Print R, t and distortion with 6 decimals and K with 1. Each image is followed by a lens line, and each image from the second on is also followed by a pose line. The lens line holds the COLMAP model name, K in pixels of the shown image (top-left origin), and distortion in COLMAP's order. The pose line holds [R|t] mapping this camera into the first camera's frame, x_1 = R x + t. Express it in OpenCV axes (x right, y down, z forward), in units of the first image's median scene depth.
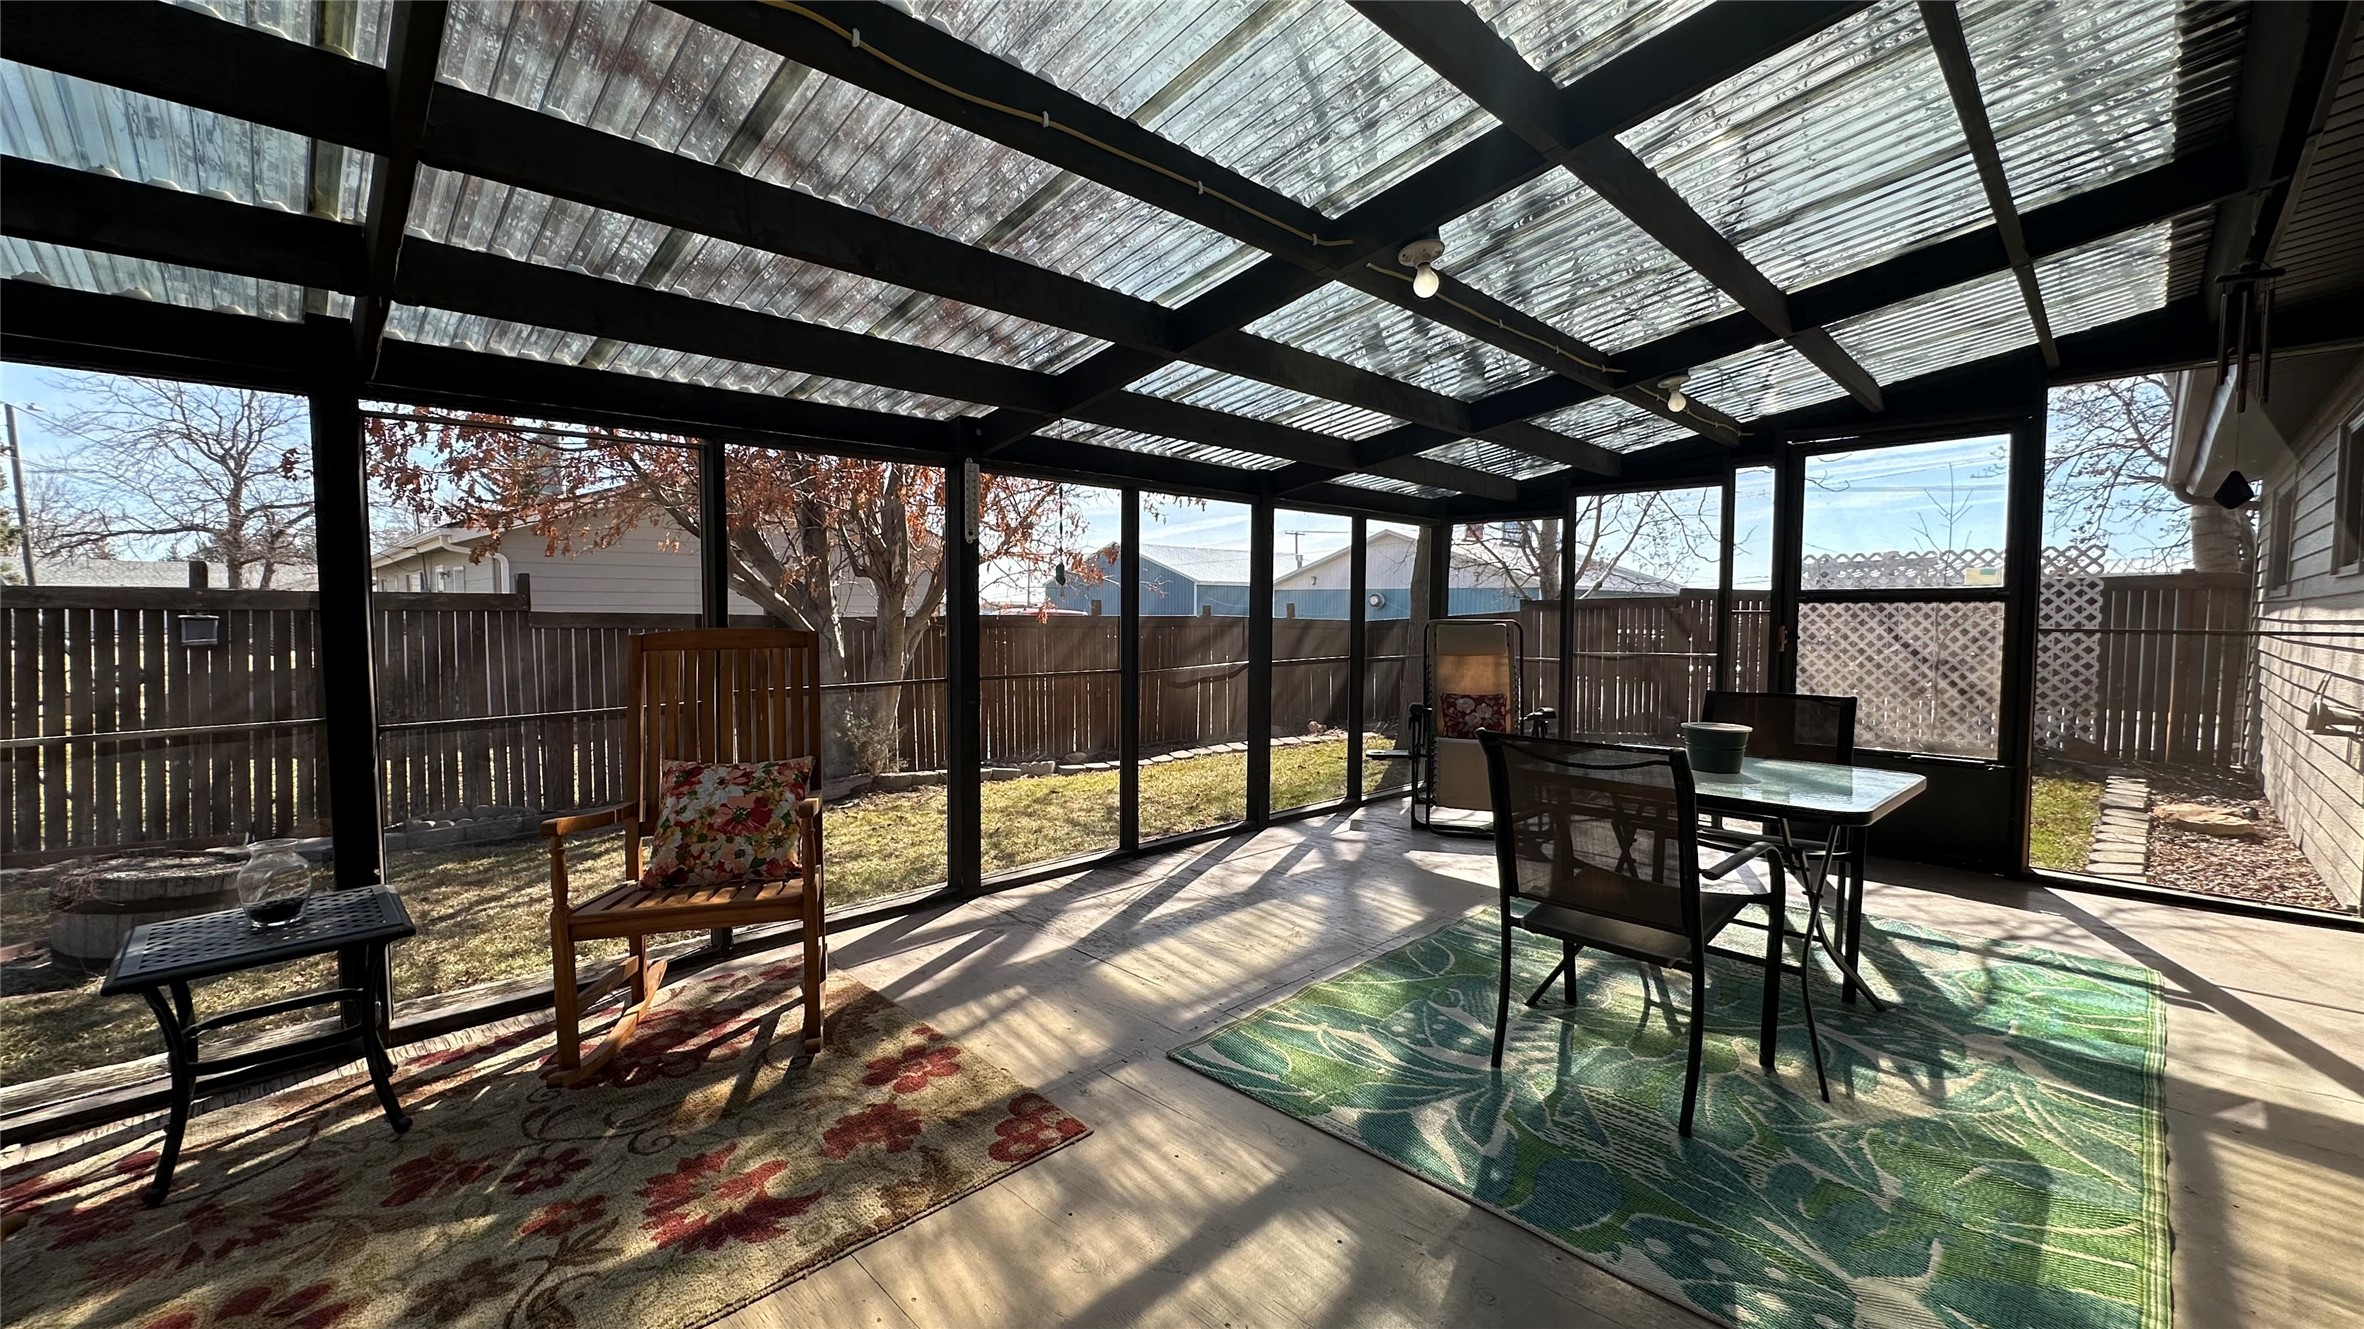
lens RADIAL K [[945.4, 0, 1183.3], [0, 945.4, 666.4], [0, 0, 1]] dist [-0.001525, 0.000664]
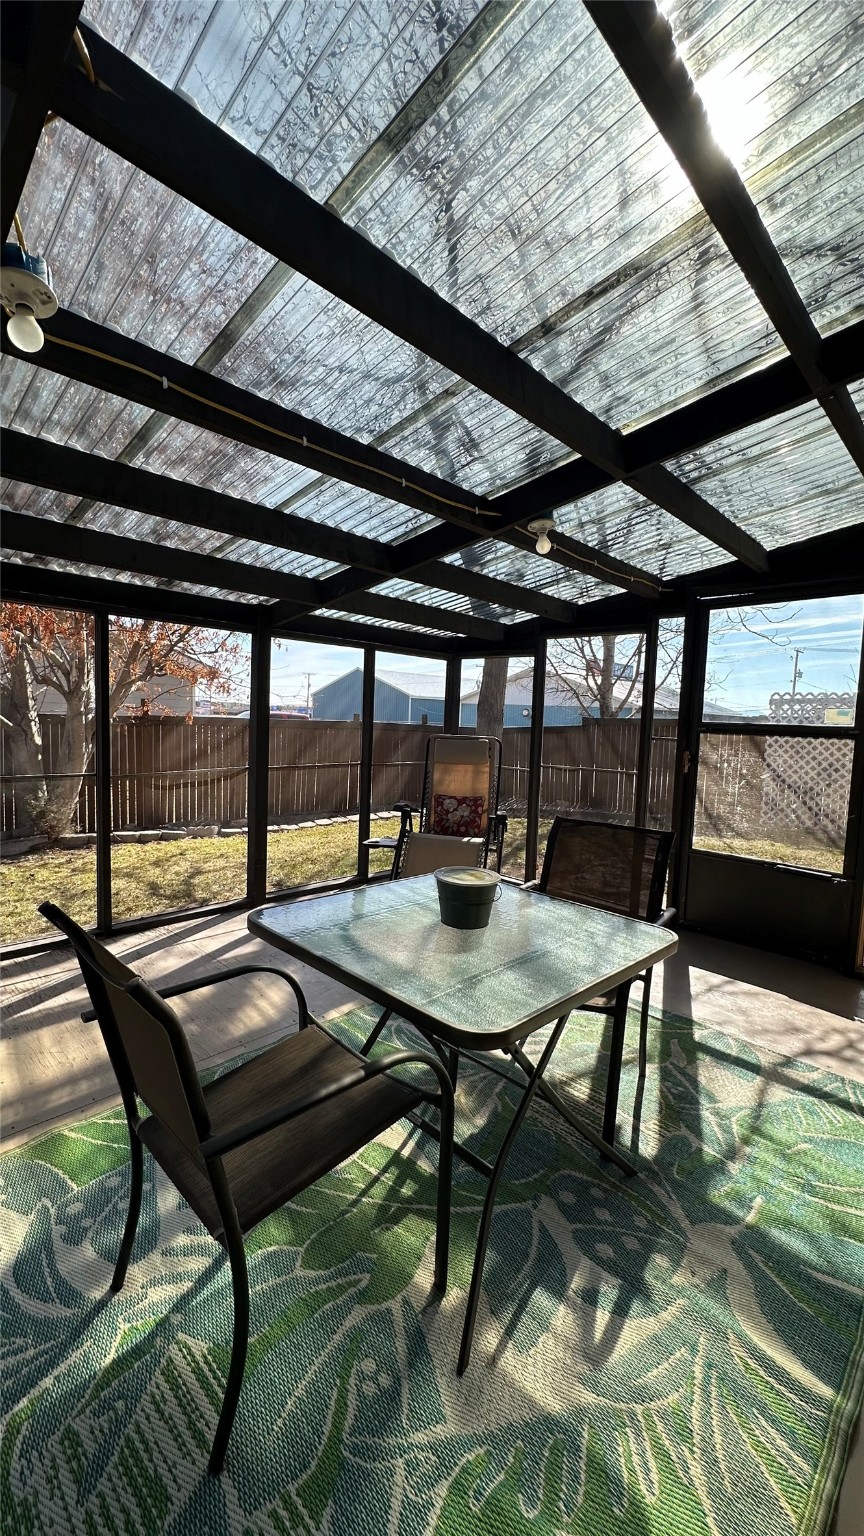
lens RADIAL K [[614.2, 0, 441.0], [0, 614.2, 771.5], [0, 0, 1]] dist [-0.001525, 0.000664]
pose [[0.998395, 0.029642, 0.048258, 0.315488], [-0.031172, 0.999025, 0.031248, -0.034612], [-0.047285, -0.032702, 0.998346, 0.249509]]
